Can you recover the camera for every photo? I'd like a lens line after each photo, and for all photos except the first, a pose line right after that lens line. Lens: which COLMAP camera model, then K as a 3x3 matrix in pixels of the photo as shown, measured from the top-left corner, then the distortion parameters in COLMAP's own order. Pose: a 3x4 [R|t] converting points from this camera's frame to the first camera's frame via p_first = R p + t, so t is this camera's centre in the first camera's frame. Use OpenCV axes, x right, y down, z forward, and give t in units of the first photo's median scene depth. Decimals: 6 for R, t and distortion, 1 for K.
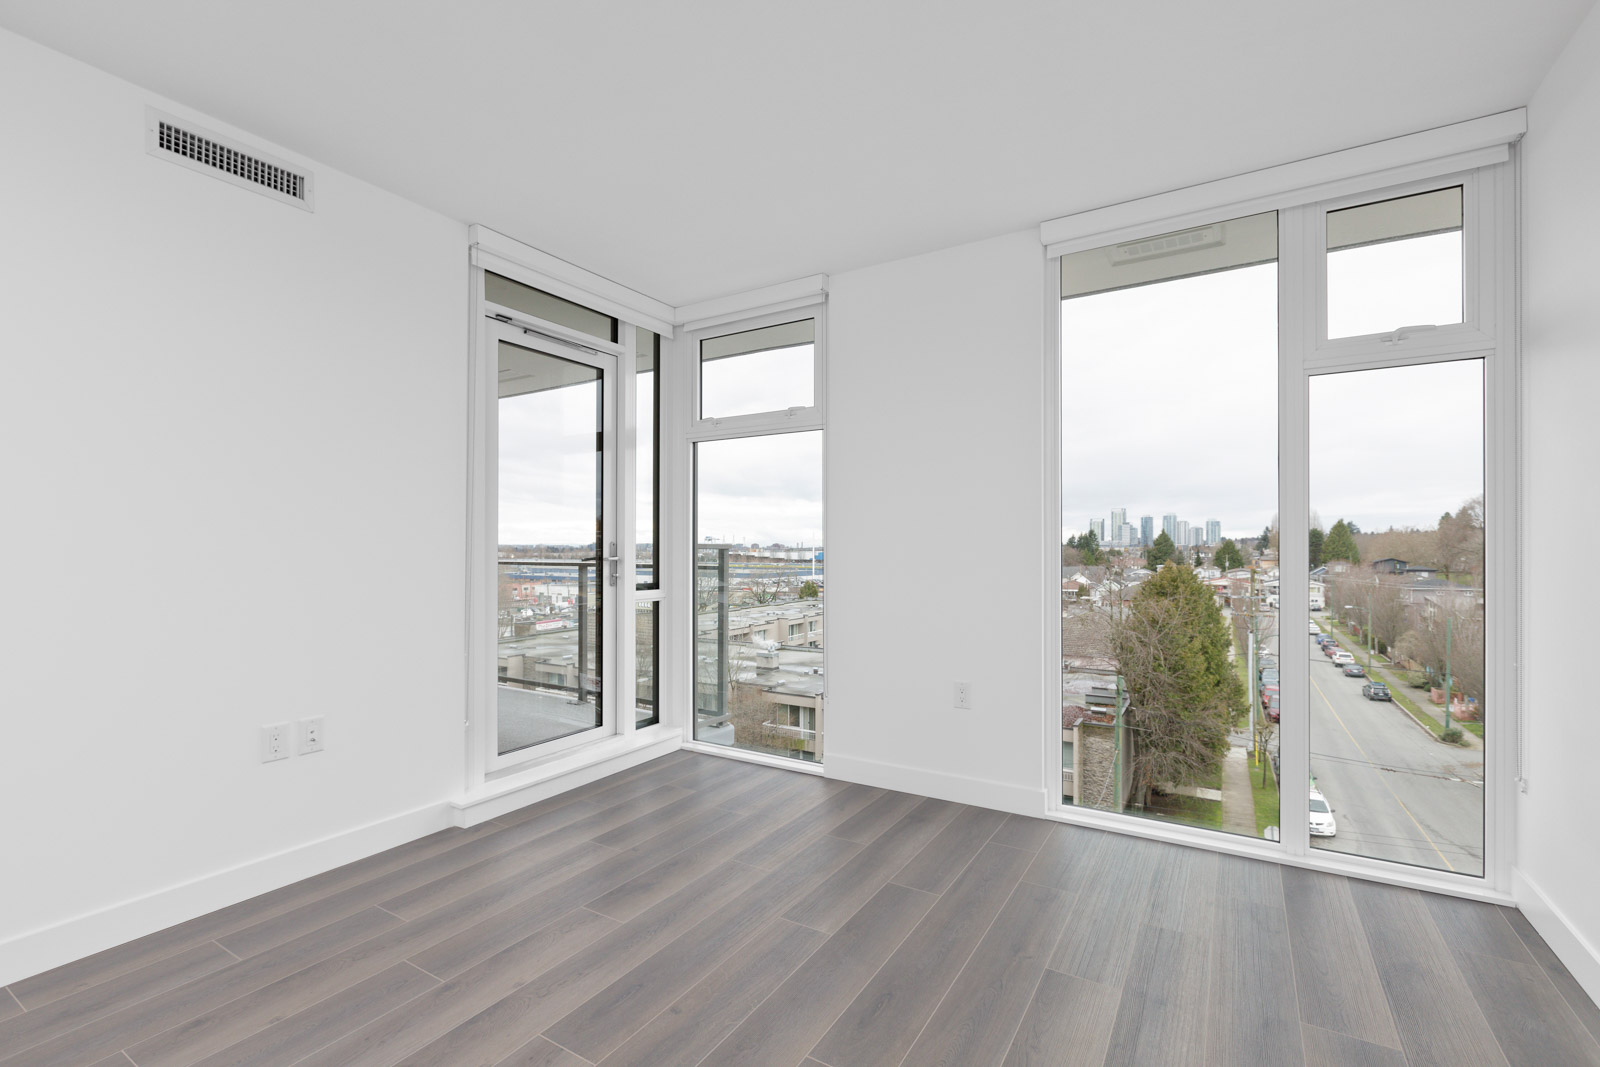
lens RADIAL K [[713.3, 0, 790.1], [0, 713.3, 545.7], [0, 0, 1]] dist [-0.003943, 0.000239]
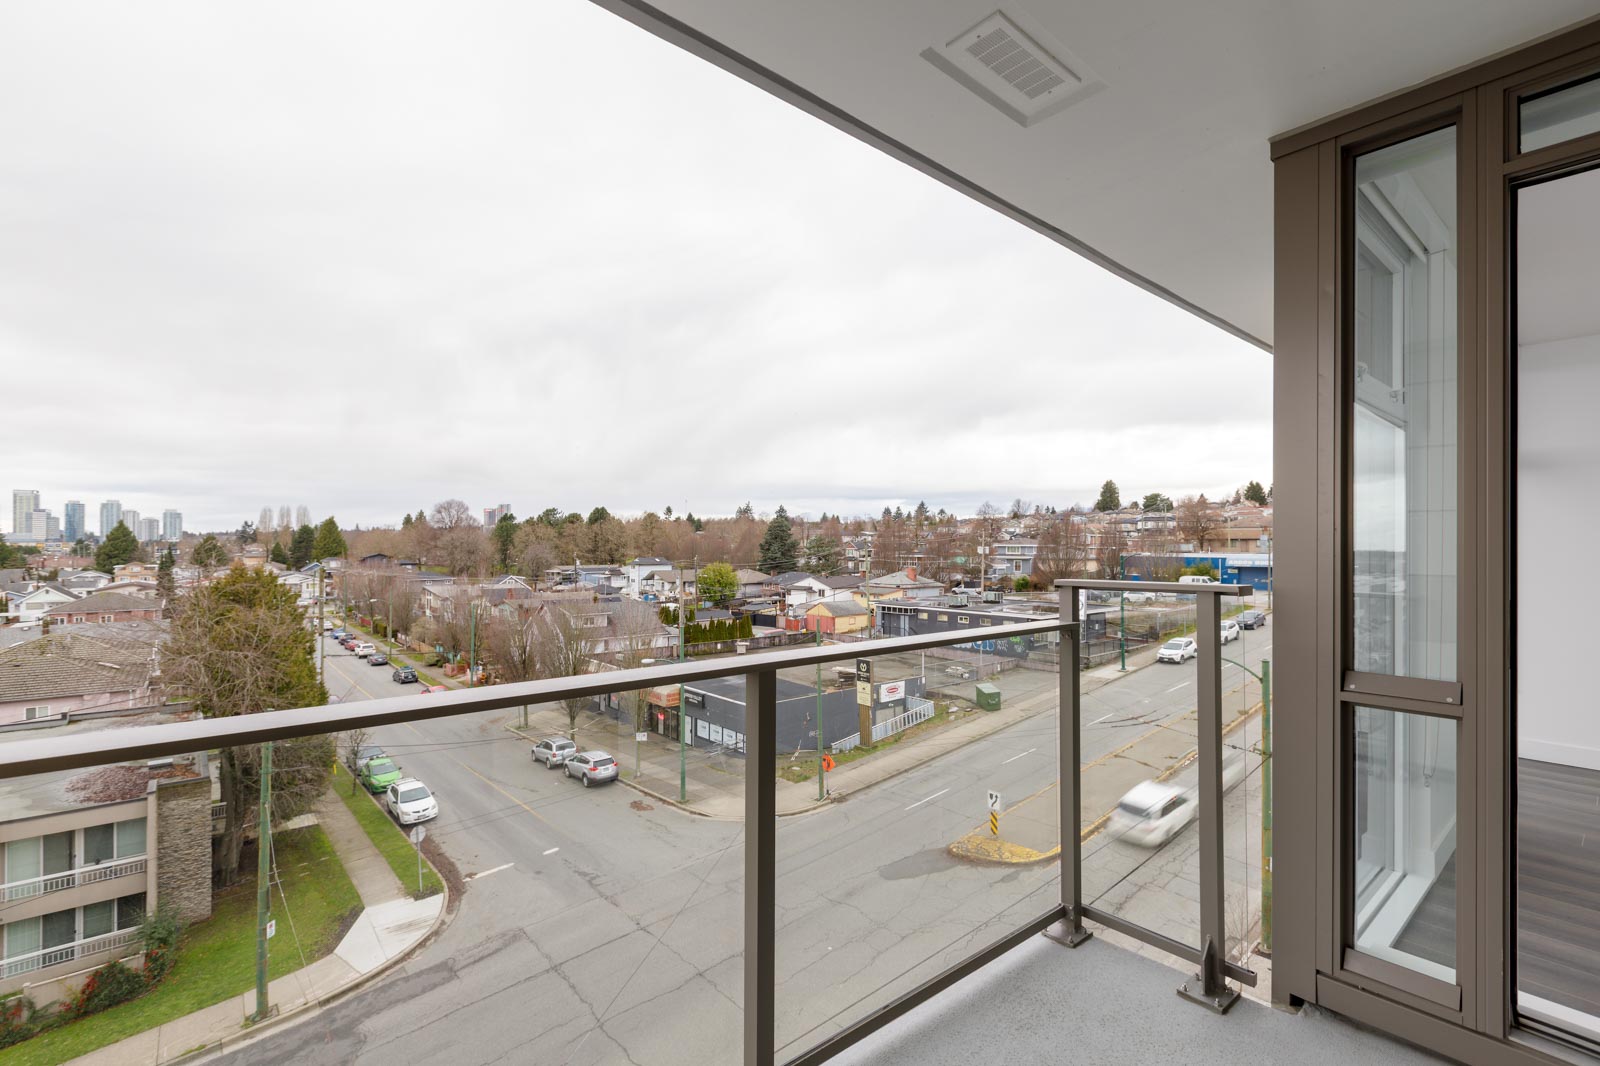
lens RADIAL K [[713.3, 0, 812.3], [0, 713.3, 536.6], [0, 0, 1]] dist [-0.003943, 0.000239]
pose [[0.298033, 0.011457, 0.954487, -0.061211], [-0.004948, 0.999933, -0.010458, -0.002771], [-0.954543, -0.001606, 0.298070, 0.092257]]
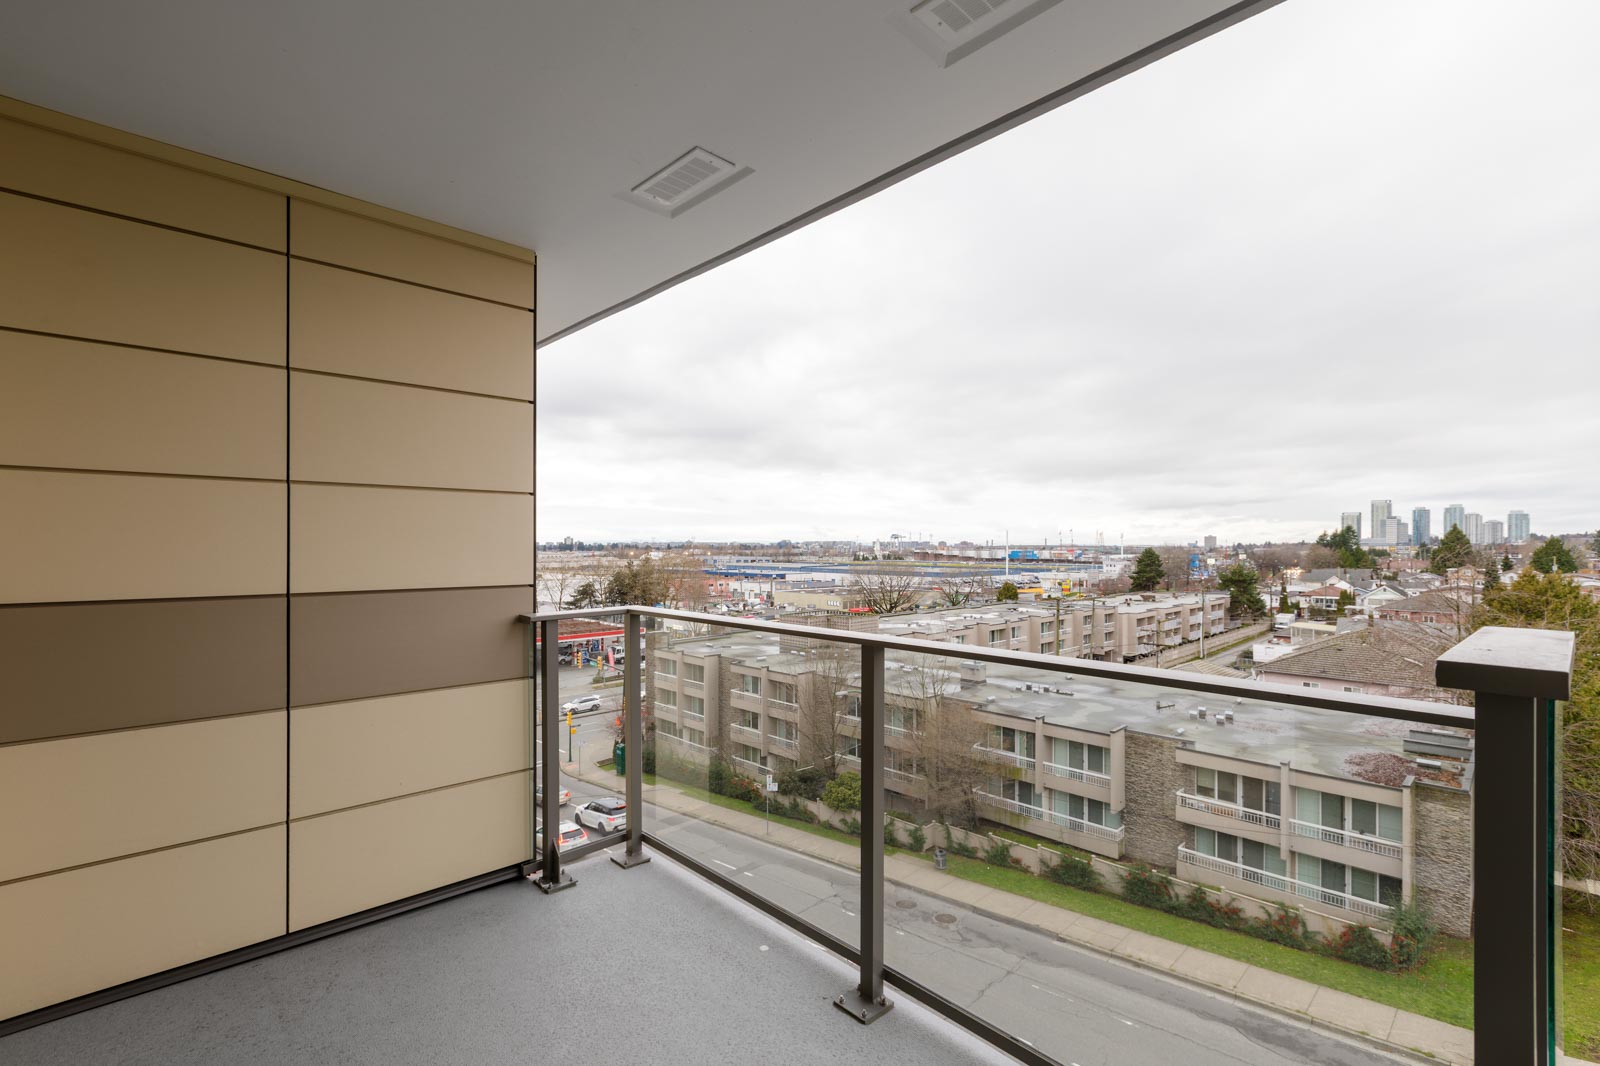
lens RADIAL K [[713.3, 0, 784.8], [0, 713.3, 545.0], [0, 0, 1]] dist [-0.003943, 0.000239]
pose [[0.964868, 0.001916, -0.262727, -0.024954], [-0.001303, 0.999996, 0.002507, -0.003068], [0.262730, -0.002077, 0.964867, 0.064884]]
